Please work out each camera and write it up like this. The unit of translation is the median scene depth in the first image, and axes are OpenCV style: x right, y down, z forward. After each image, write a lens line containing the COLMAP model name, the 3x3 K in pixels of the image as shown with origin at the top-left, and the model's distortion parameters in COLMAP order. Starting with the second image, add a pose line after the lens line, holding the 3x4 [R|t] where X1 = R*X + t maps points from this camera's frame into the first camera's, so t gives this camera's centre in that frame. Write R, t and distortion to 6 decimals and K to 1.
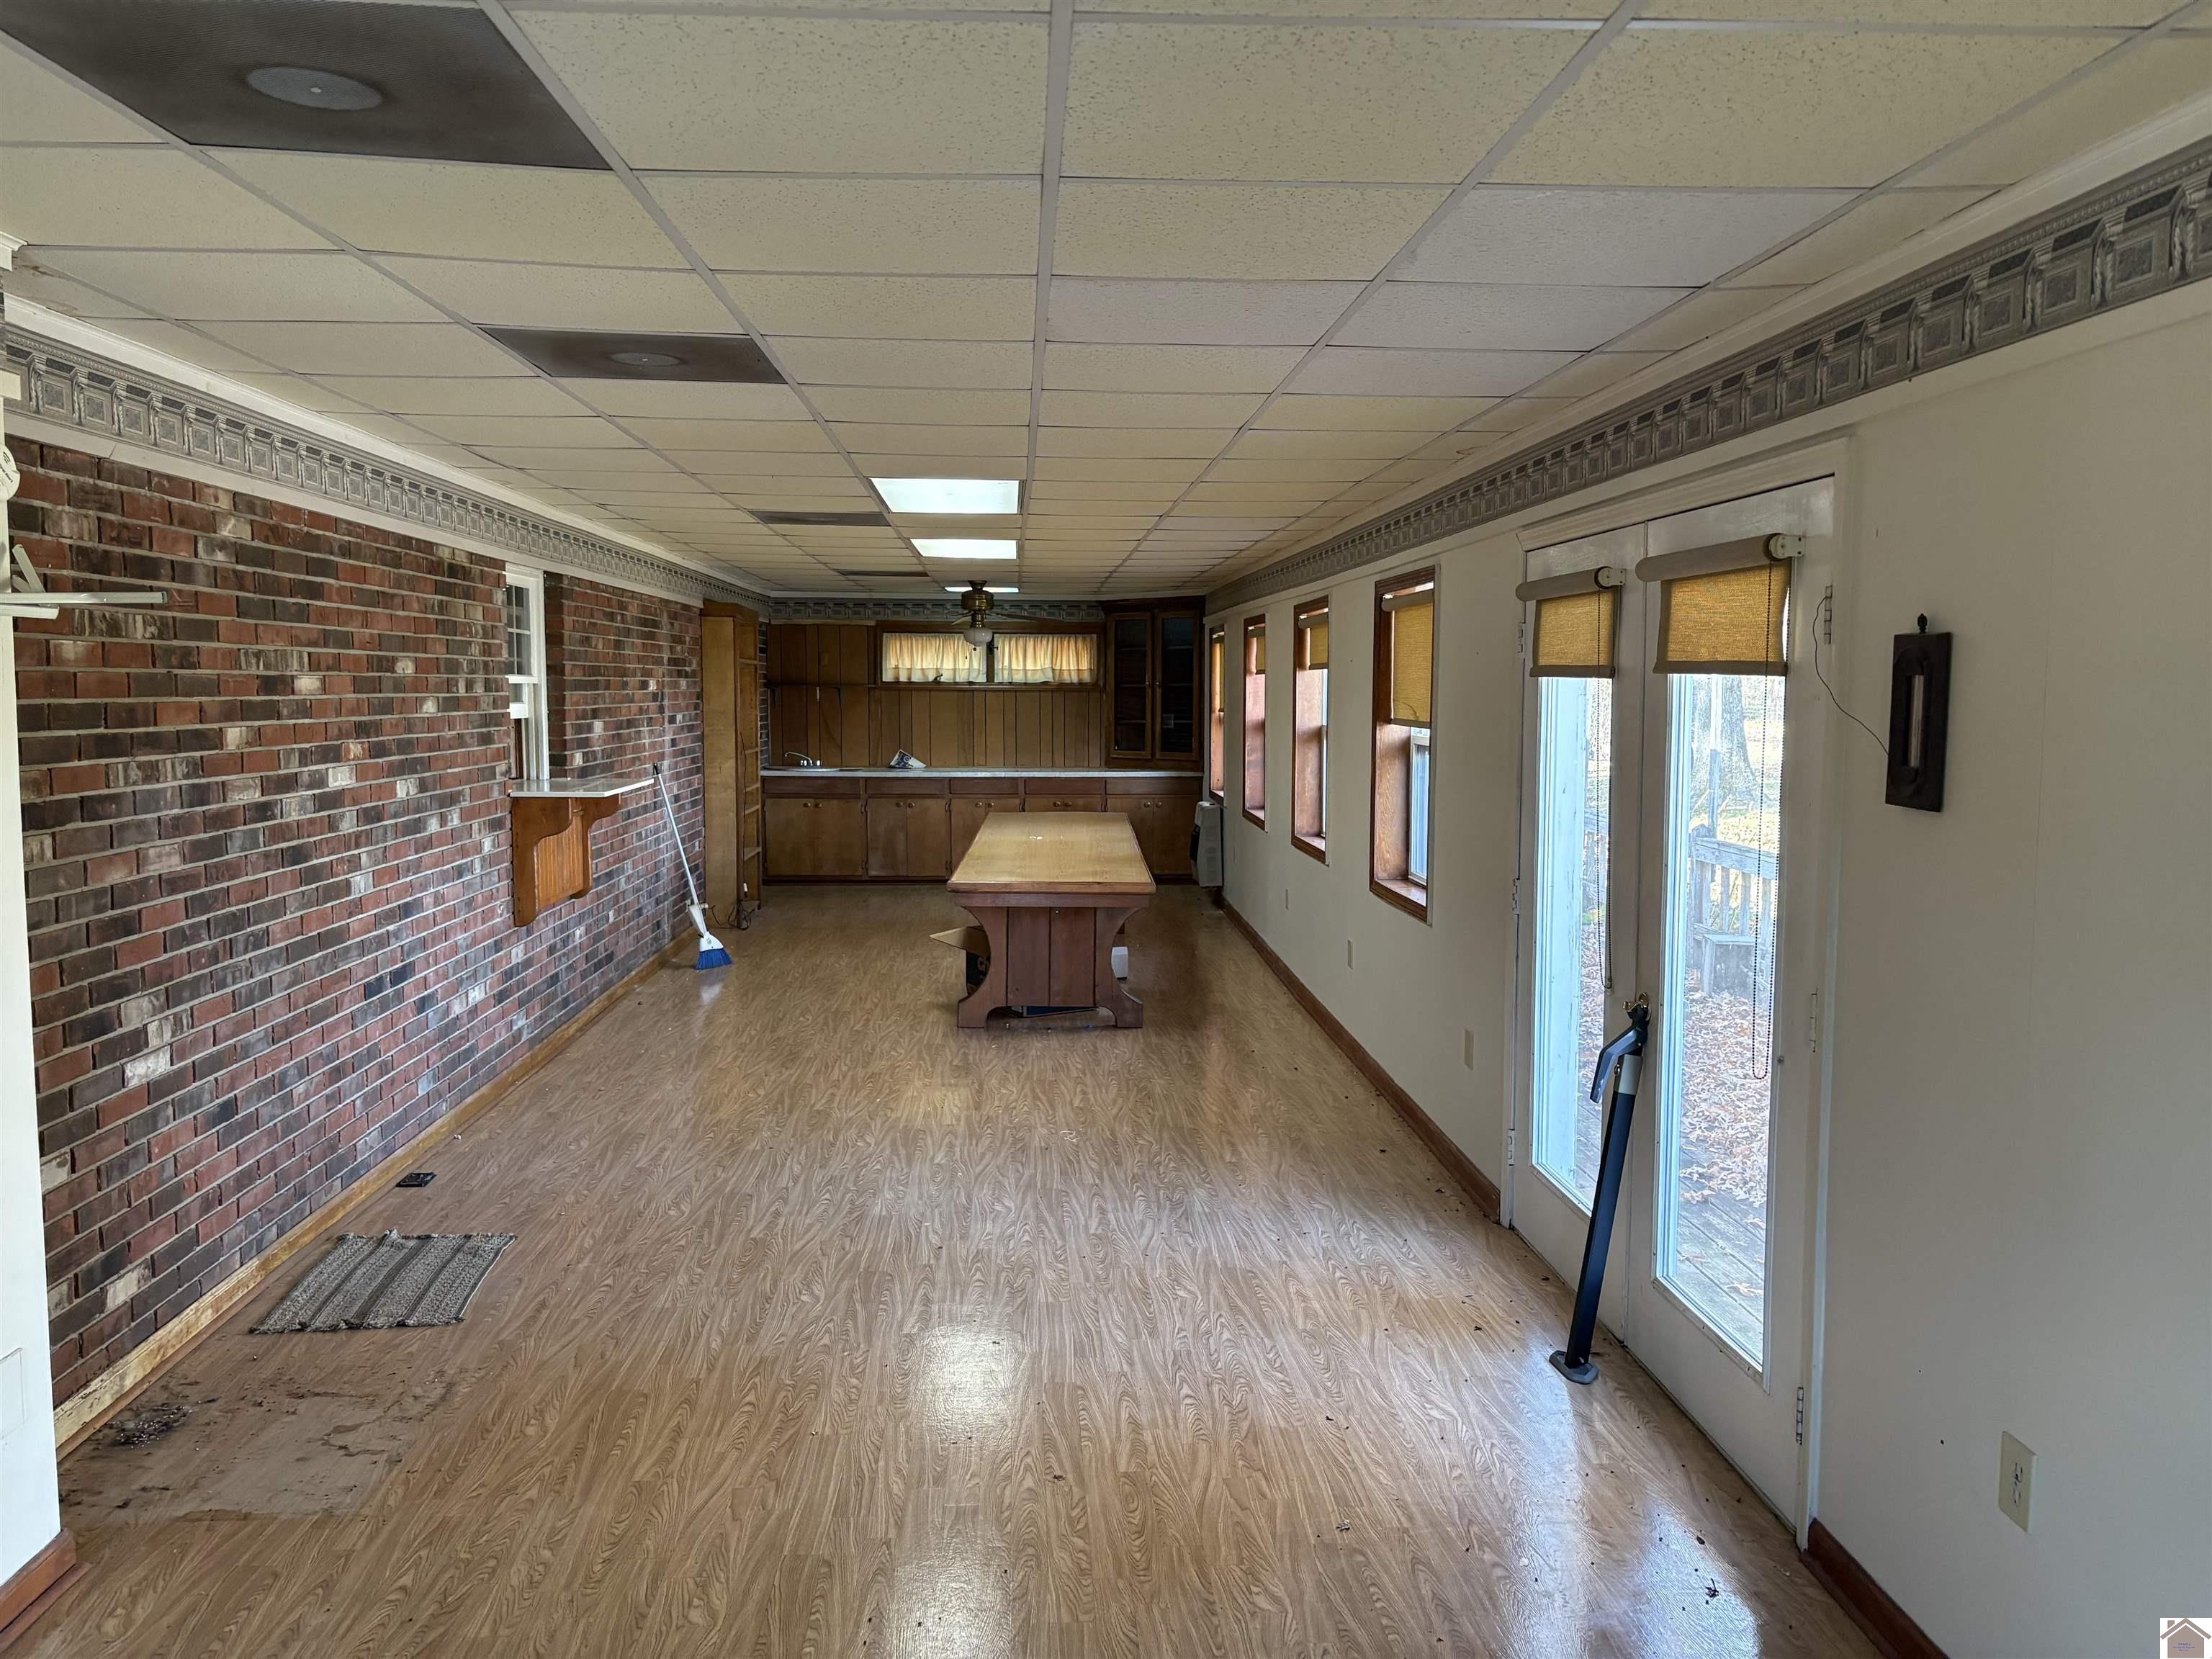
lens RADIAL K [[1658.1, 0, 1104.3], [0, 1658.1, 830.8], [0, 0, 1]] dist [0.010619, -0.004805]
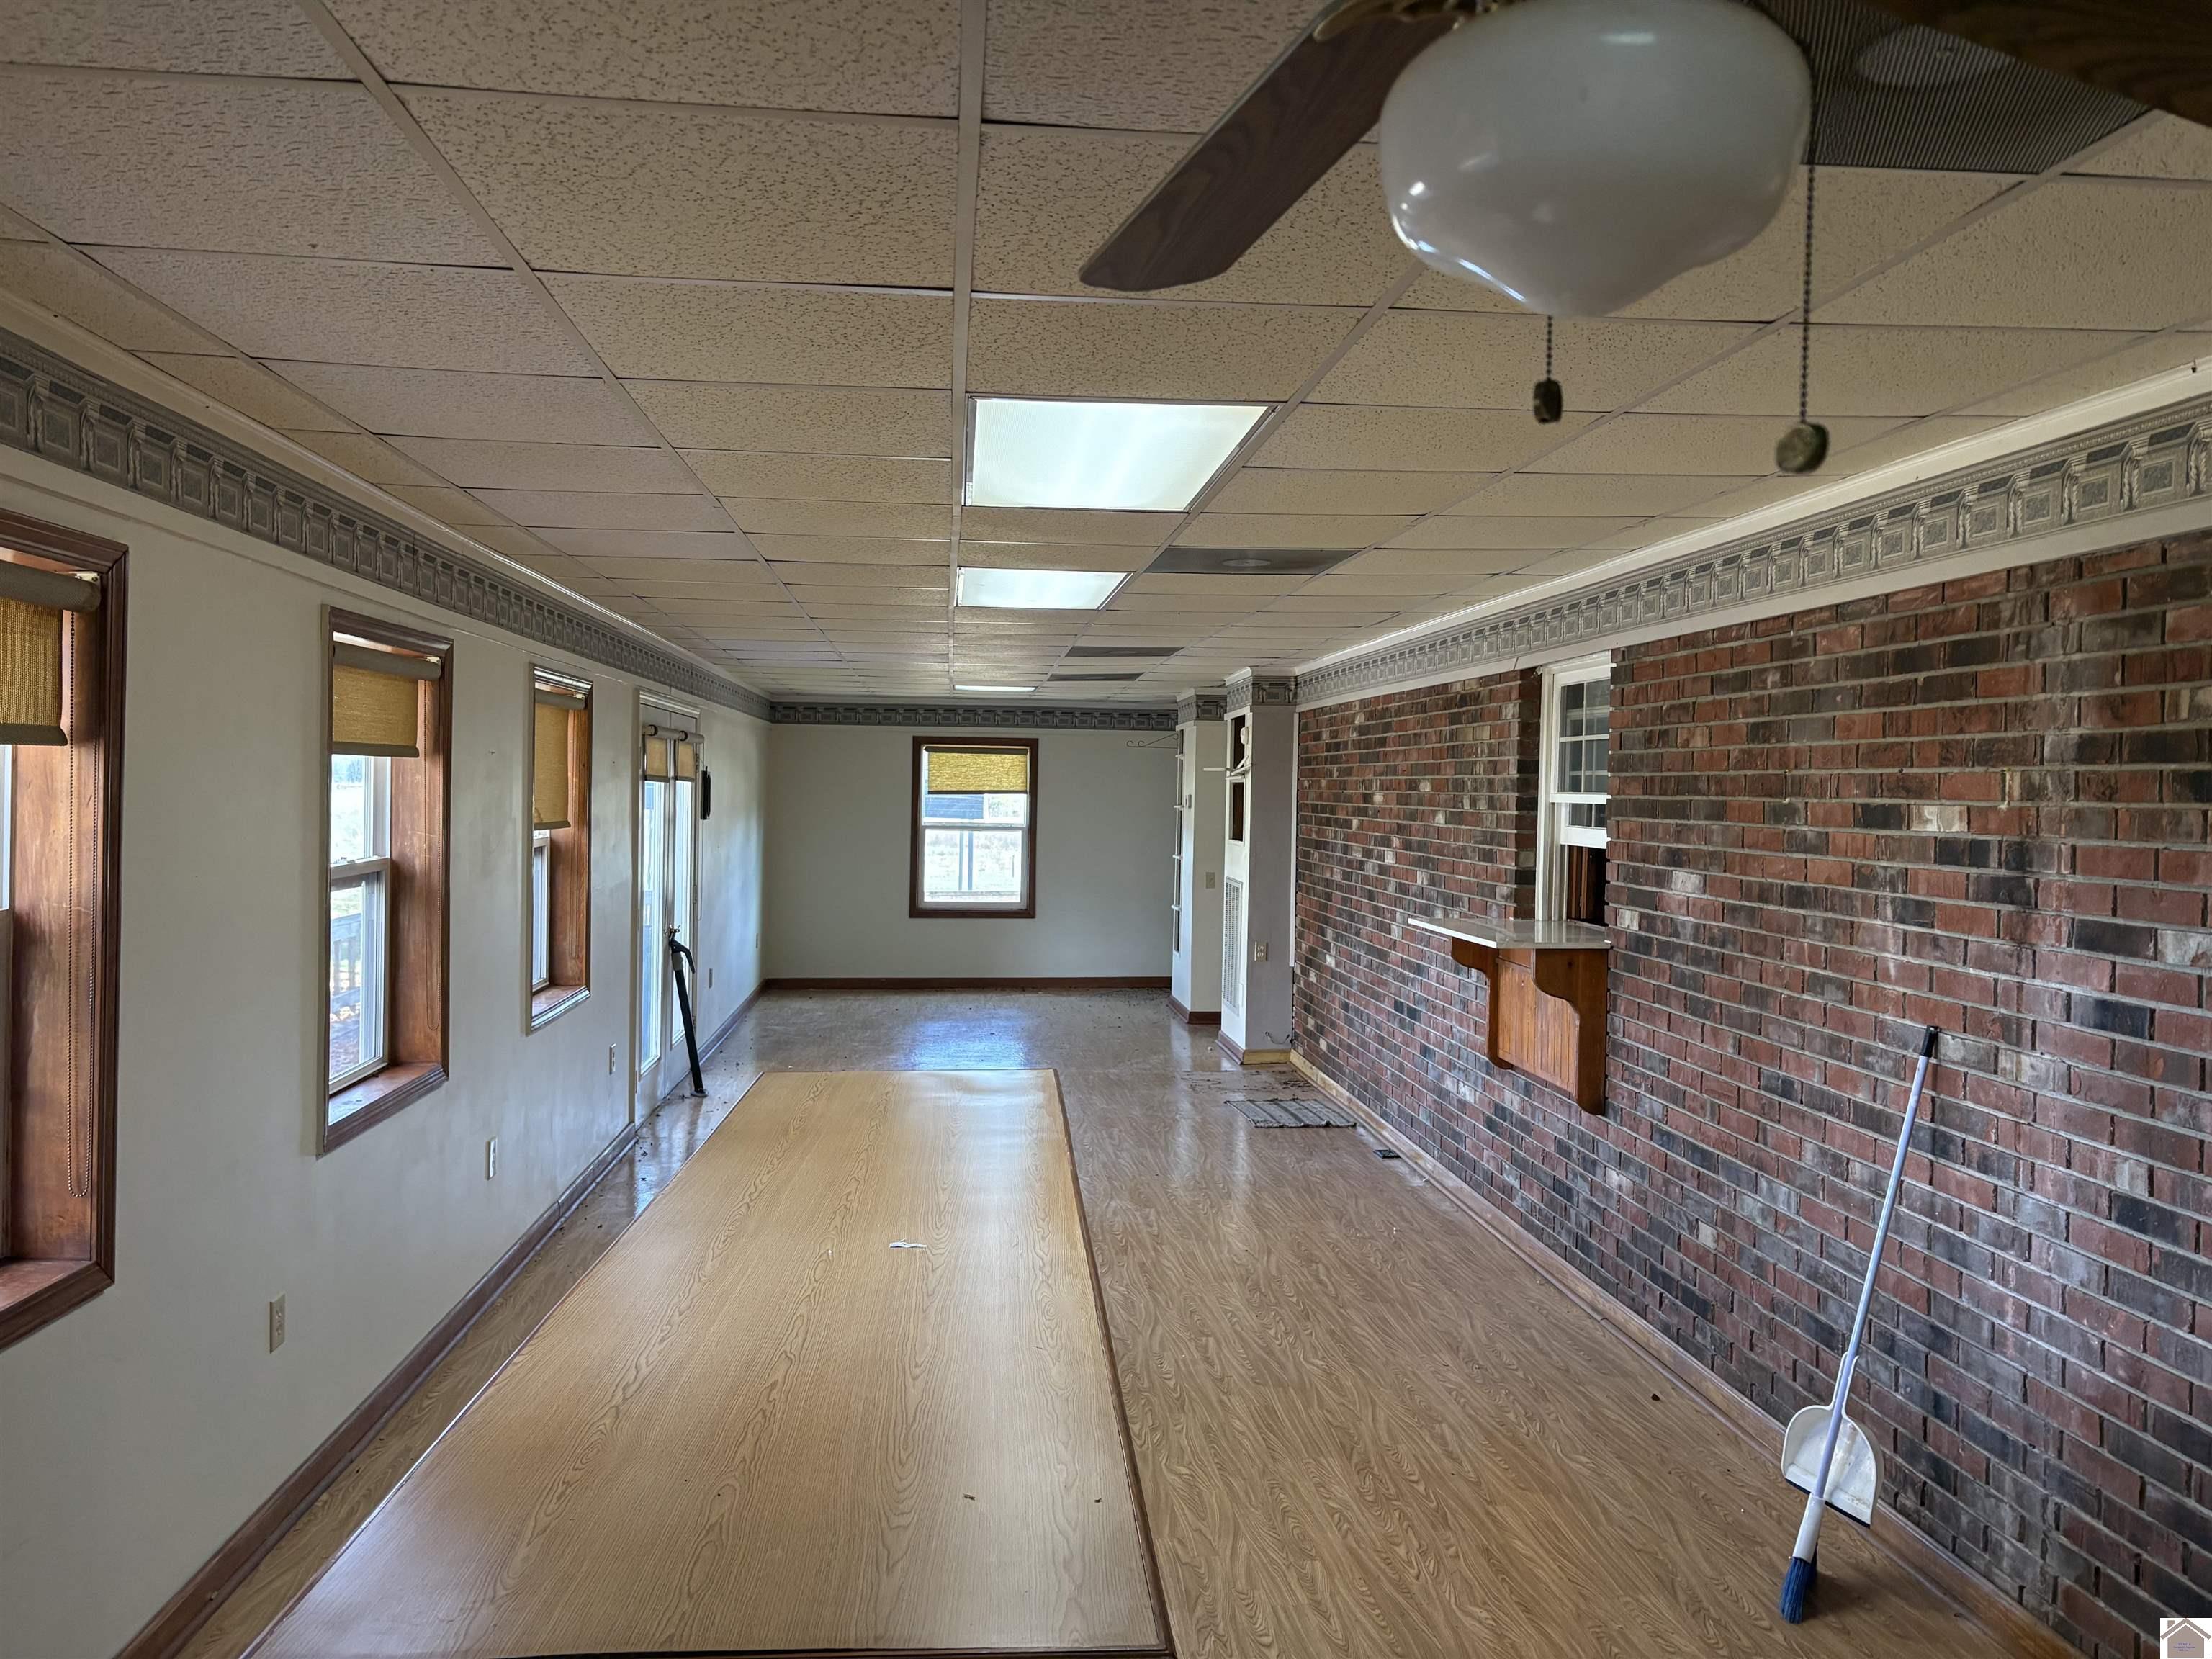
lens RADIAL K [[1658.1, 0, 1108.8], [0, 1658.1, 828.1], [0, 0, 1]] dist [0.010619, -0.004805]
pose [[-0.999037, -0.018923, -0.039588, -0.115792], [-0.023270, 0.993390, 0.112407, -0.201430], [0.037199, 0.113220, -0.992873, 2.227062]]
